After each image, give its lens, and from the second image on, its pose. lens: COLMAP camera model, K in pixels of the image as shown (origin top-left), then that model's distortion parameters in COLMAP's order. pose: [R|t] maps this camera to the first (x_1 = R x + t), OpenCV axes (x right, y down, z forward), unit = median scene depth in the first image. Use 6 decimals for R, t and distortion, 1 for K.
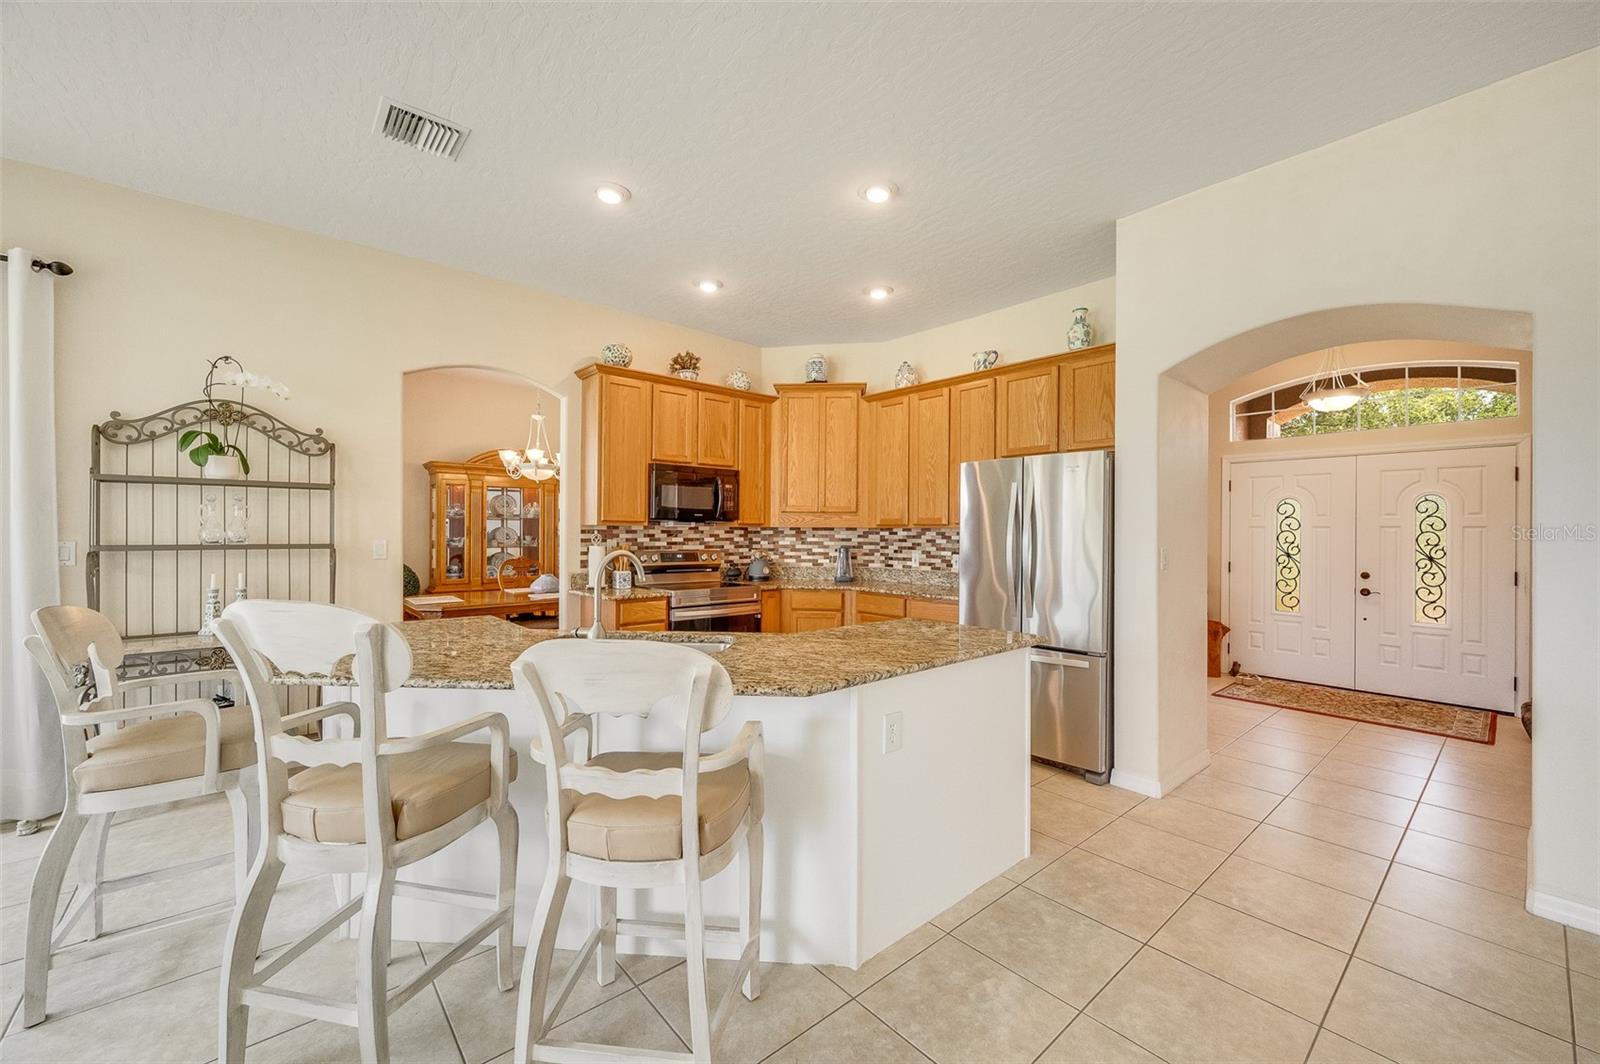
lens RADIAL K [[640.7, 0, 806.7], [0, 640.7, 528.7], [0, 0, 1]] dist [0.002668, -0.001912]
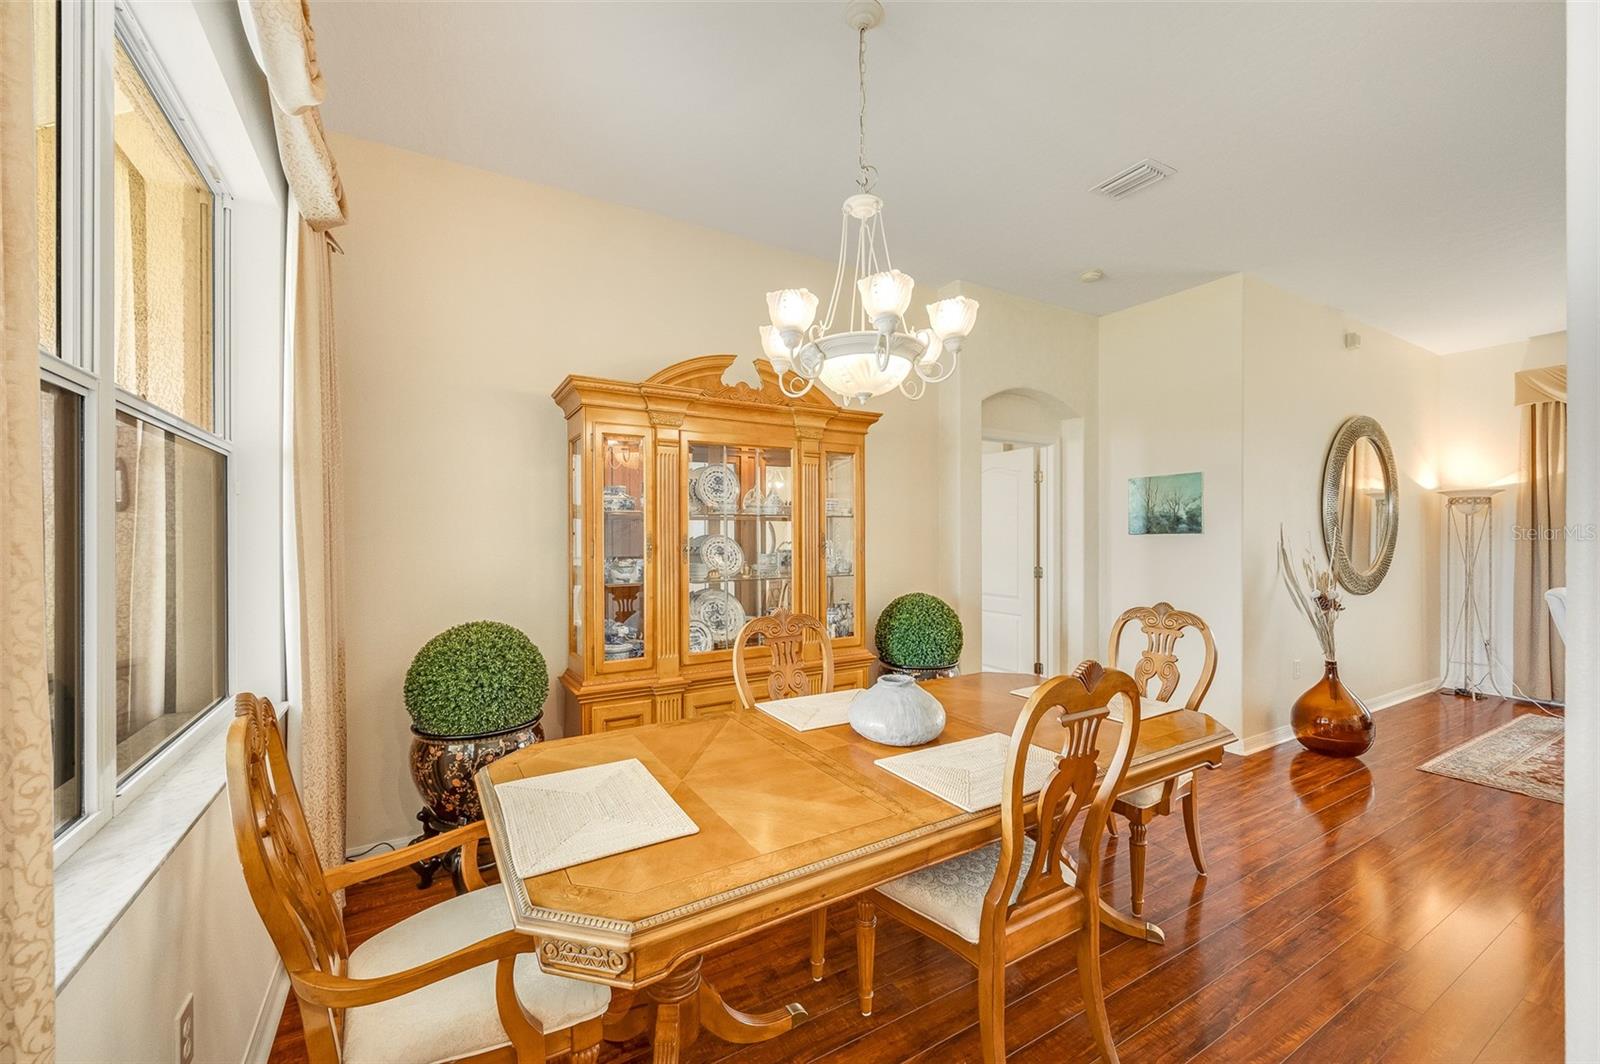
lens RADIAL K [[640.7, 0, 801.8], [0, 640.7, 535.5], [0, 0, 1]] dist [0.002668, -0.001912]
pose [[0.982917, -0.002468, -0.184033, -0.456713], [0.003889, 0.999965, 0.007362, -0.006989], [0.184009, -0.007952, 0.982892, 0.779955]]
